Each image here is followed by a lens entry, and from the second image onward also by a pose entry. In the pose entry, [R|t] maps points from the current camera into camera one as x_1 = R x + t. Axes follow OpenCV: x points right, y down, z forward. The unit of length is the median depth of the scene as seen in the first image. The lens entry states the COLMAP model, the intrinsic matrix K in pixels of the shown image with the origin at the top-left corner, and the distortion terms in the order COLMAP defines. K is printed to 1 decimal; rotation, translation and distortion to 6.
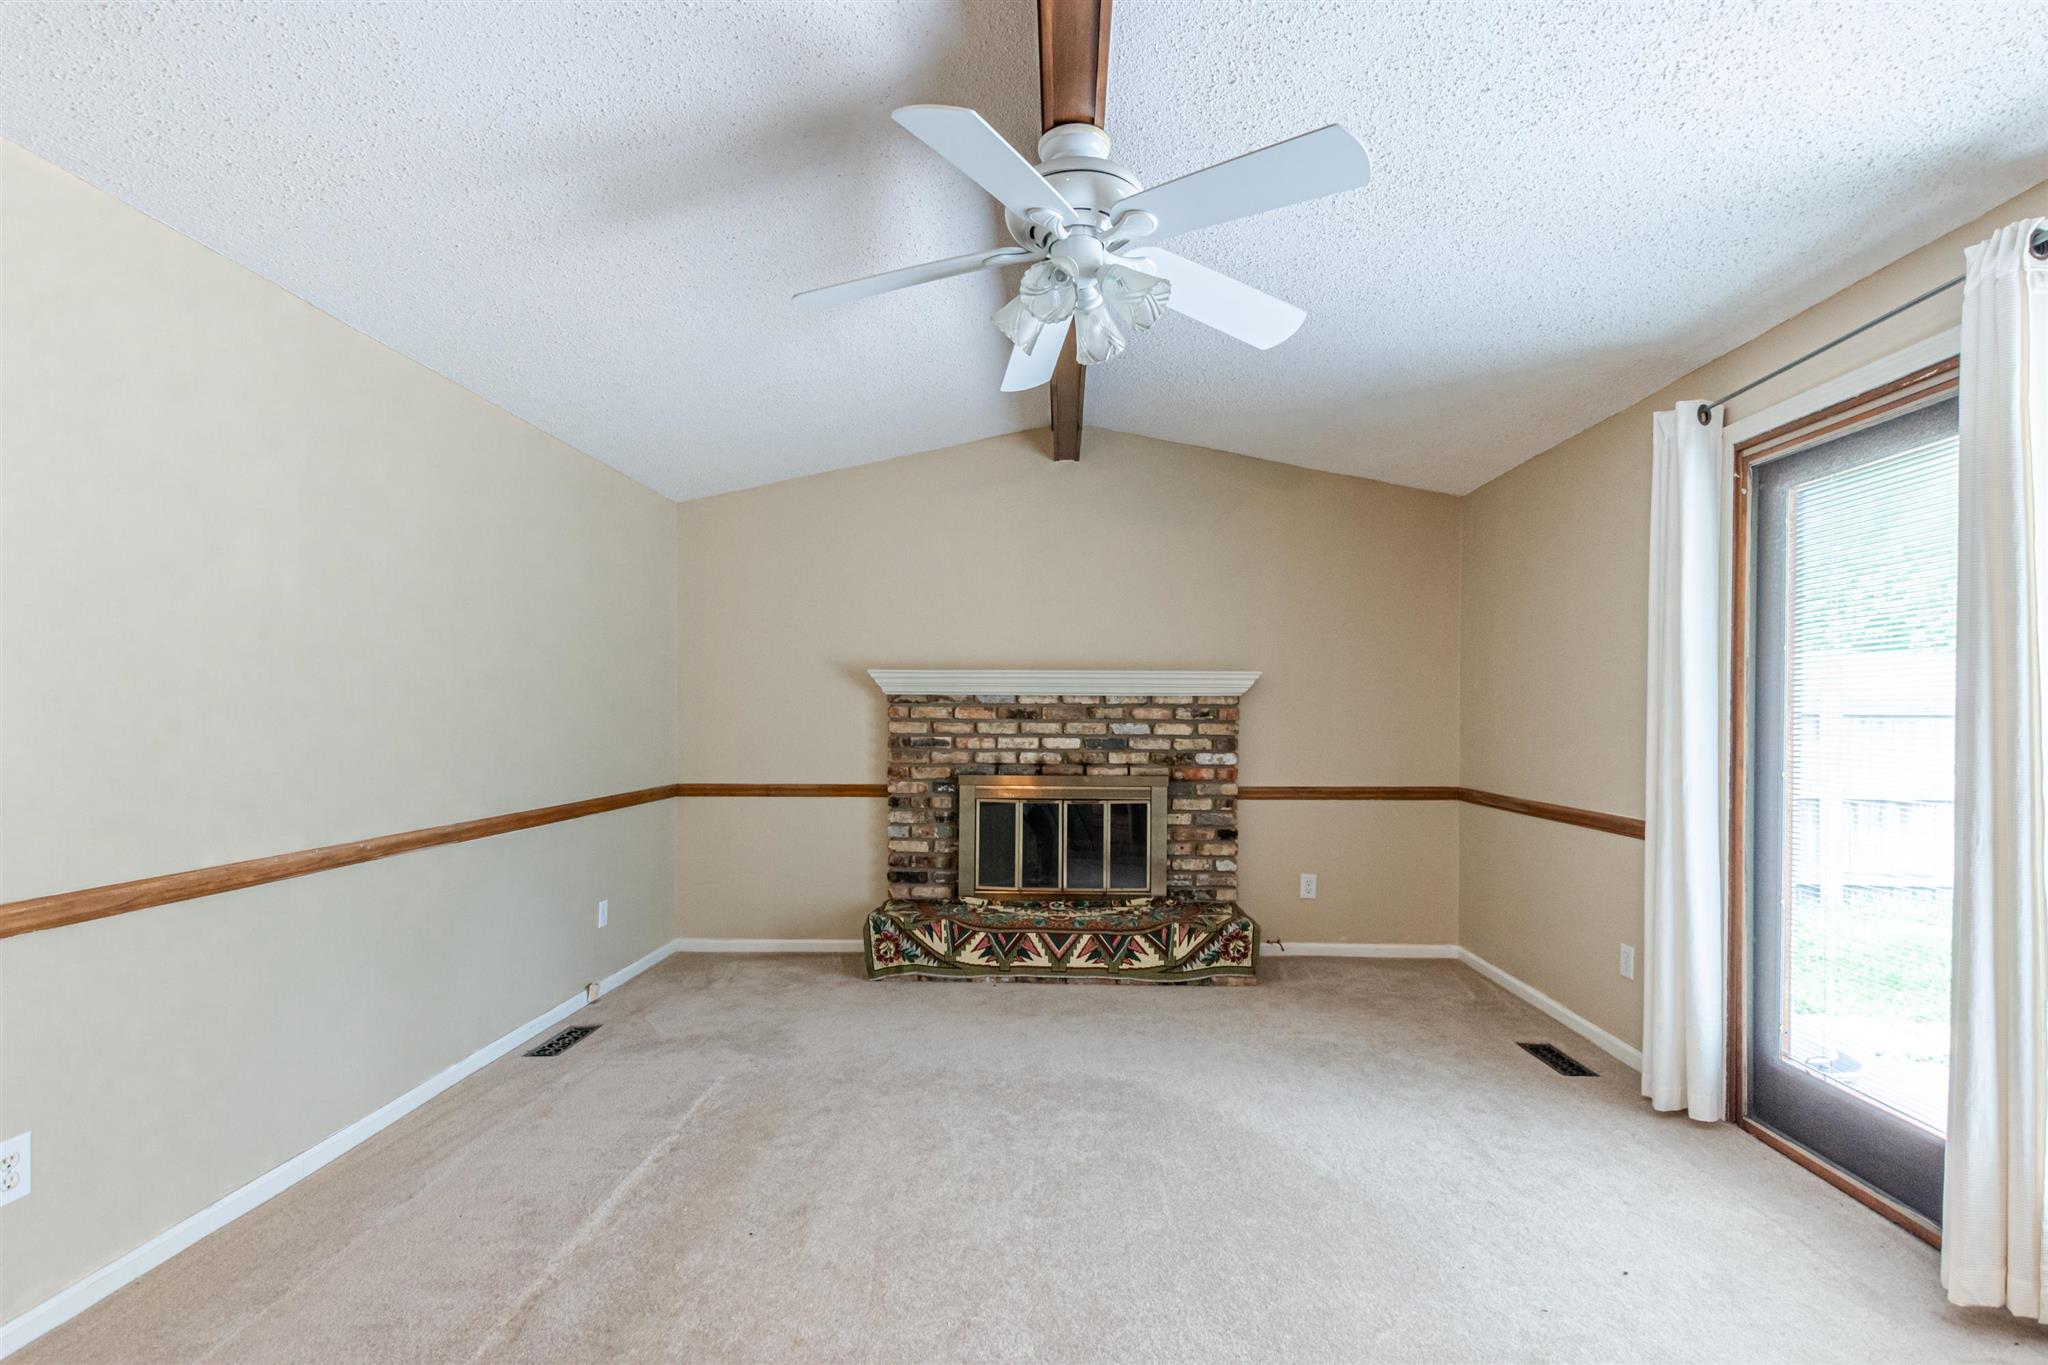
lens RADIAL K [[920.7, 0, 1057.6], [0, 920.7, 730.6], [0, 0, 1]] dist [0.015193, -0.005511]
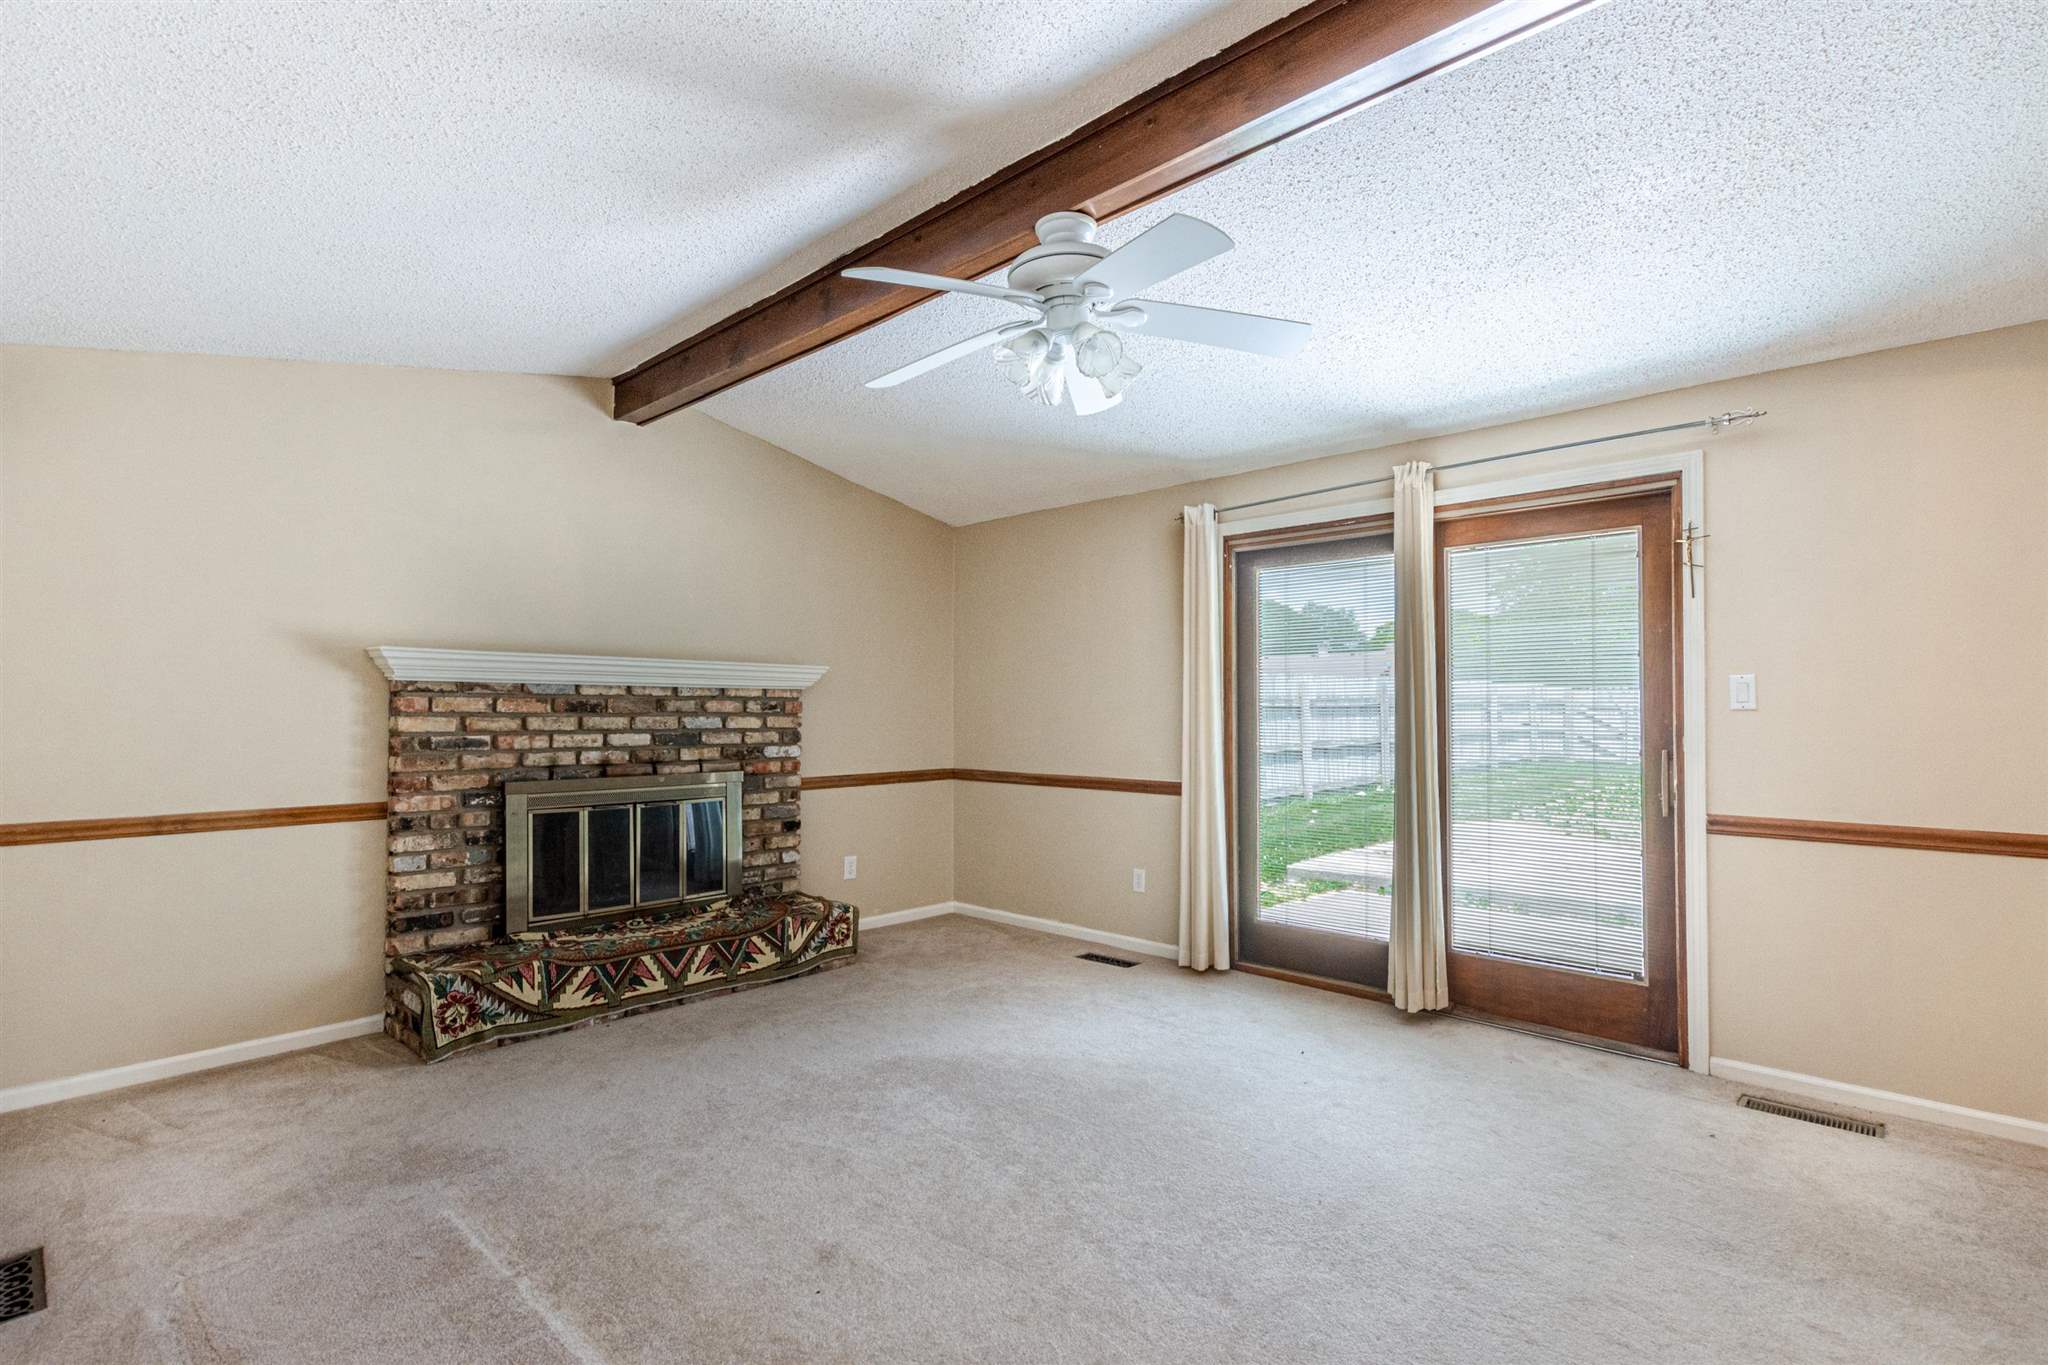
lens RADIAL K [[920.7, 0, 1057.5], [0, 920.7, 702.1], [0, 0, 1]] dist [0.015193, -0.005511]
pose [[0.667574, 0.005263, 0.744525, -0.383728], [0.013051, 0.999739, -0.018769, -0.000484], [-0.744429, 0.022246, 0.667331, 0.103724]]
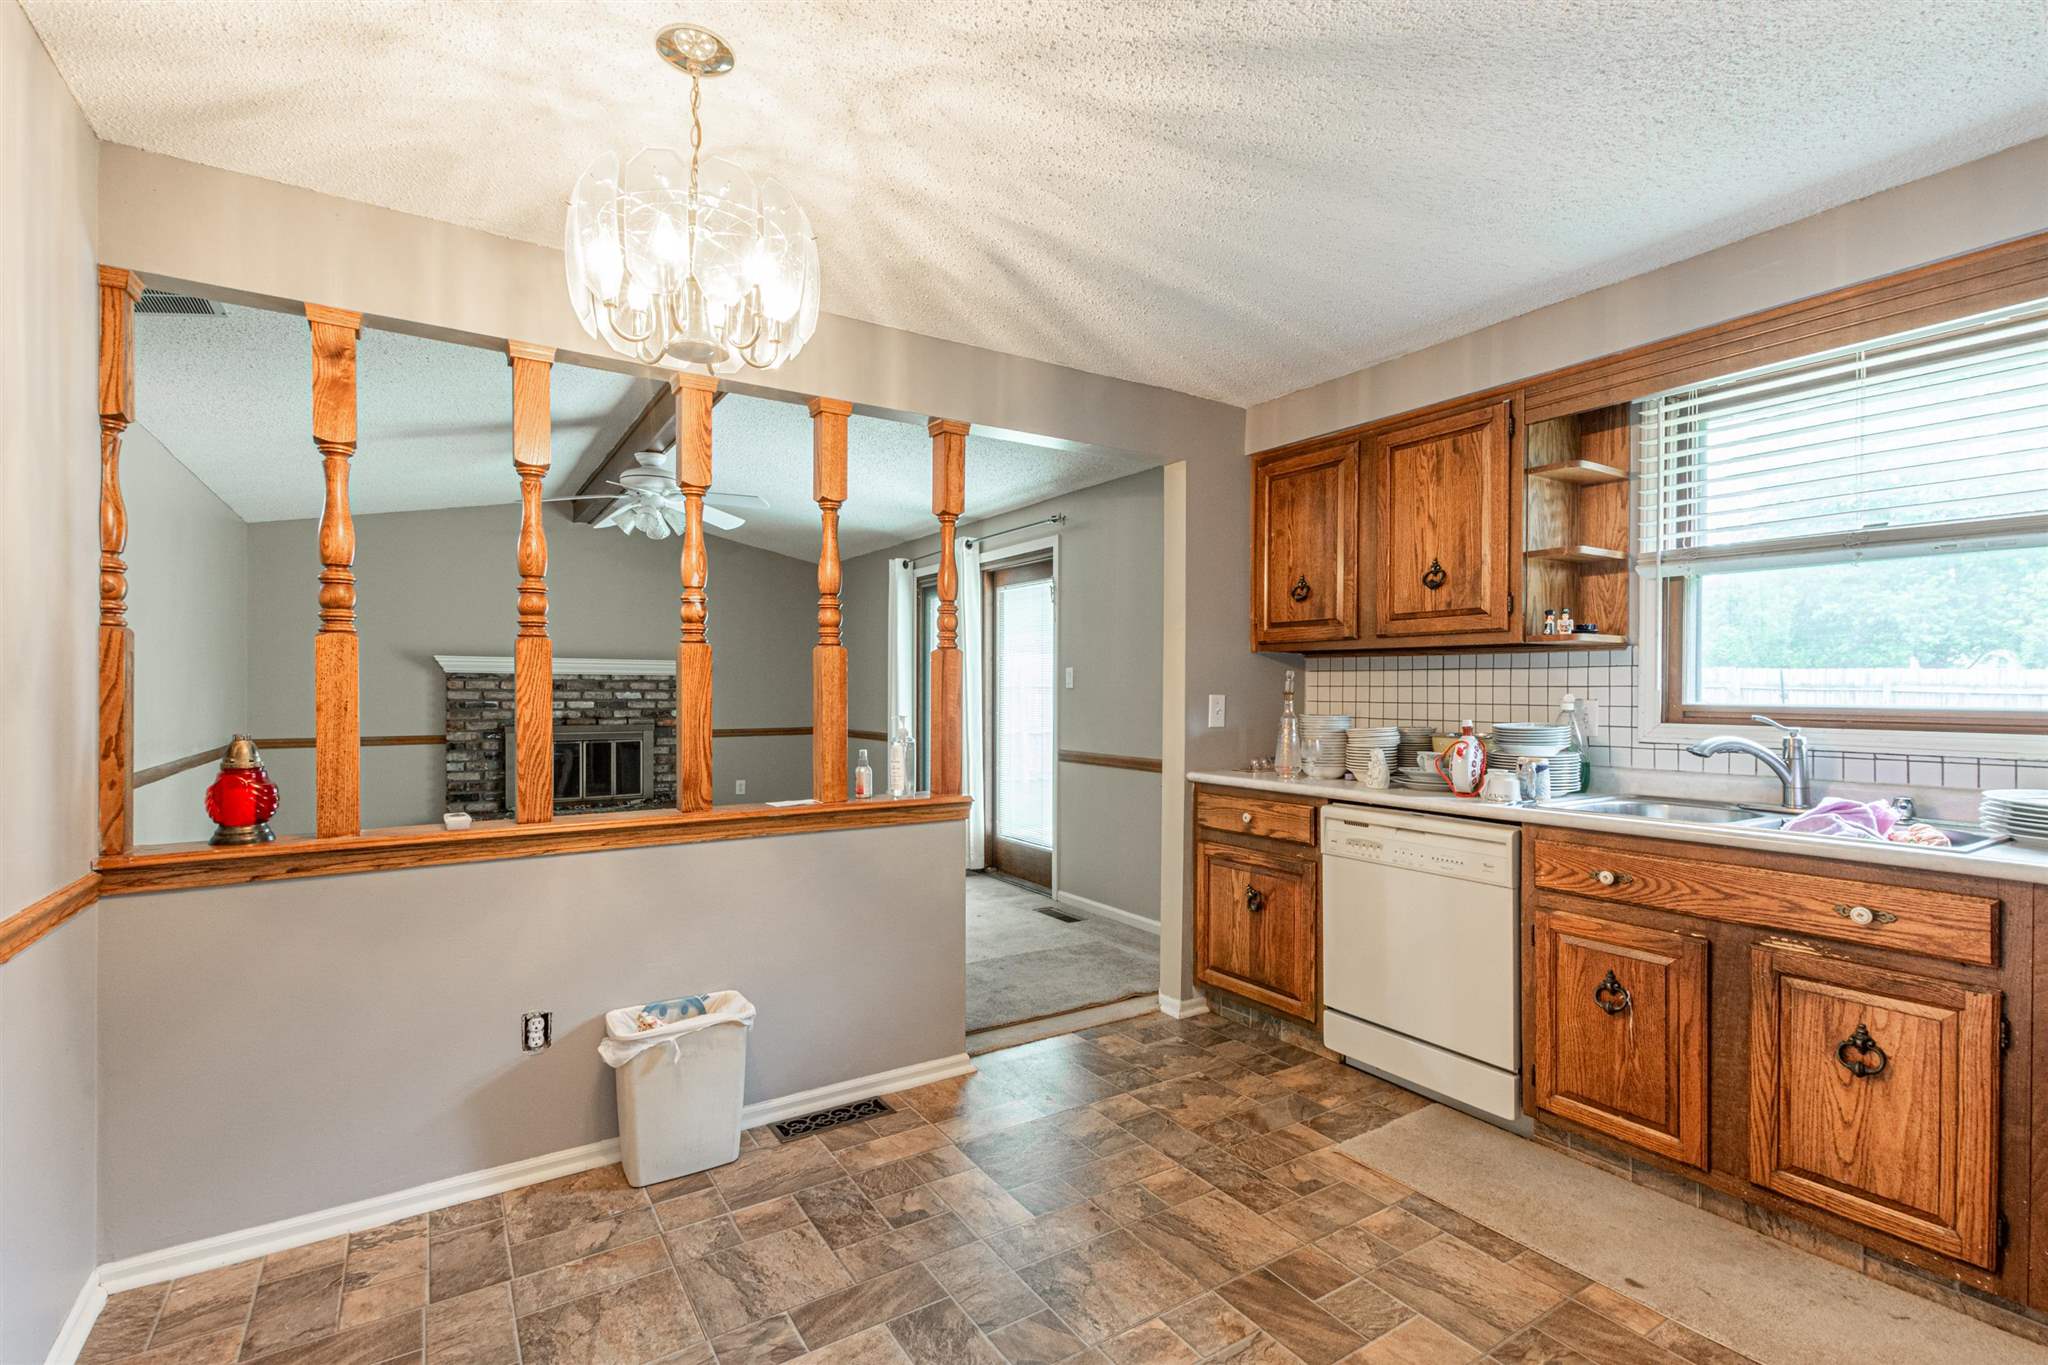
lens RADIAL K [[920.7, 0, 1054.8], [0, 920.7, 696.8], [0, 0, 1]] dist [0.015193, -0.005511]
pose [[0.824938, -0.007122, 0.565178, -0.218142], [0.009527, 0.999954, -0.001306, 0.009813], [-0.565143, 0.006462, 0.824968, -0.745868]]
